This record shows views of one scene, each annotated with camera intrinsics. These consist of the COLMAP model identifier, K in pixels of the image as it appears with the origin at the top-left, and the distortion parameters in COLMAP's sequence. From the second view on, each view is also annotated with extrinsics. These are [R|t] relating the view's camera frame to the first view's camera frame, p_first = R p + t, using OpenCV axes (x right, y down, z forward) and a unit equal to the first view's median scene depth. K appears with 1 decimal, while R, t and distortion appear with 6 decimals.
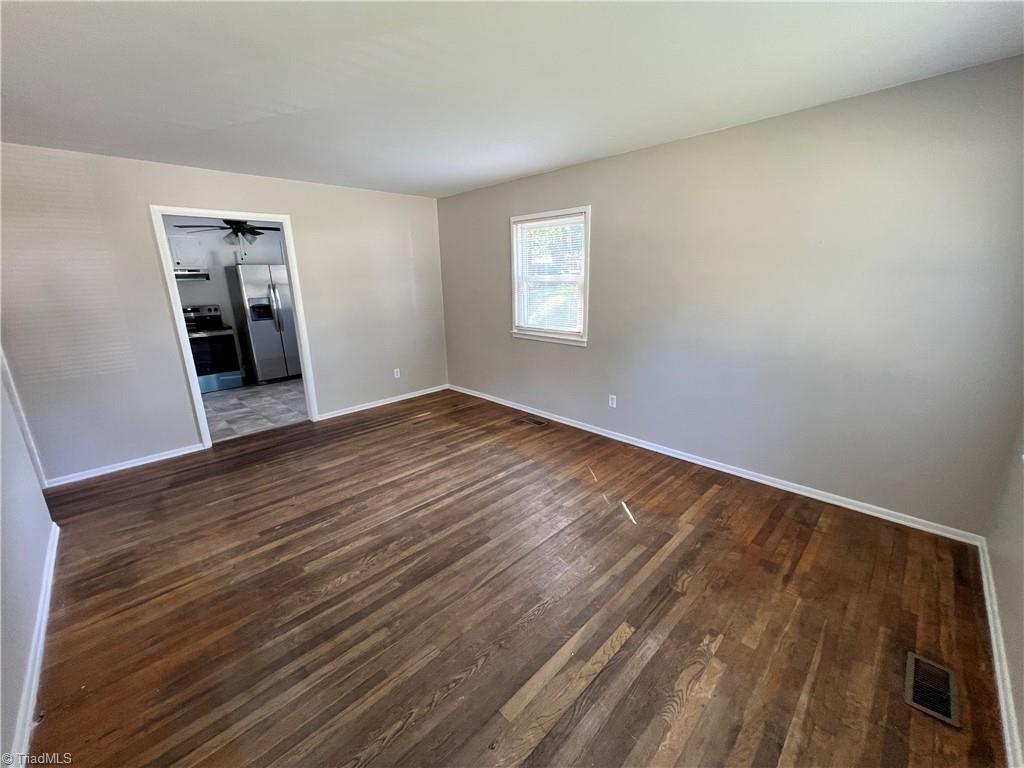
lens RADIAL K [[412.1, 0, 508.4], [0, 412.1, 374.5], [0, 0, 1]] dist [0.003033, 0.000643]
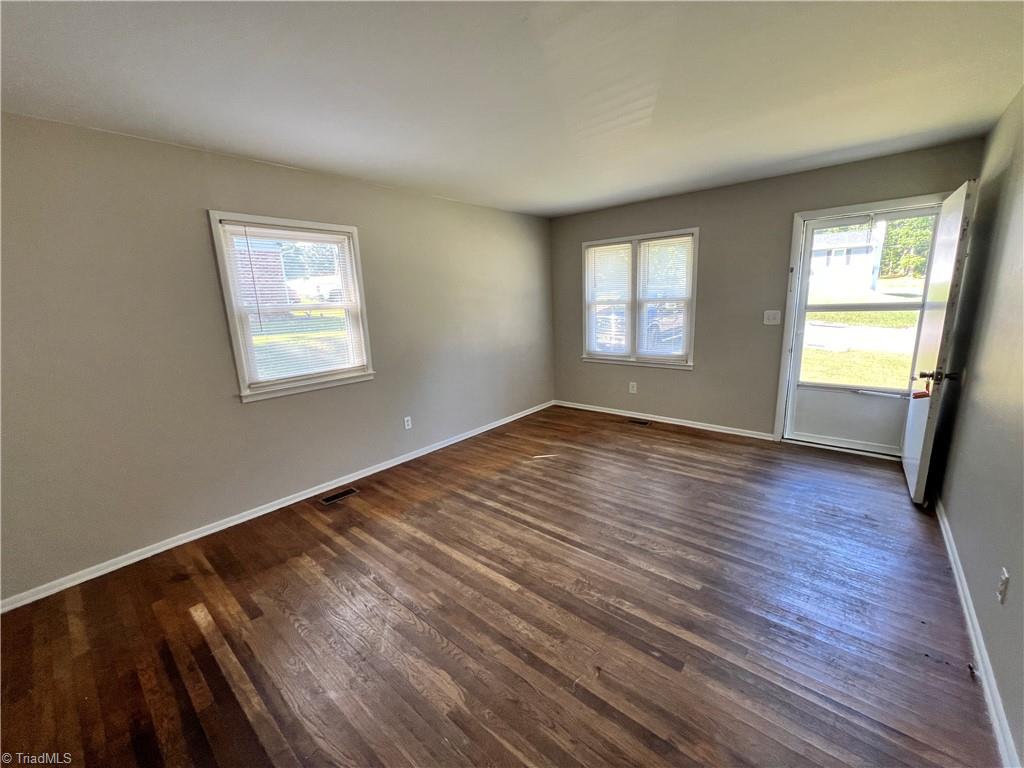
lens RADIAL K [[412.1, 0, 513.4], [0, 412.1, 377.1], [0, 0, 1]] dist [0.003033, 0.000643]
pose [[-0.081459, -0.167828, 0.982445, -0.926422], [0.276221, 0.943308, 0.184045, -0.194403], [-0.957636, 0.286364, -0.030484, 0.922072]]
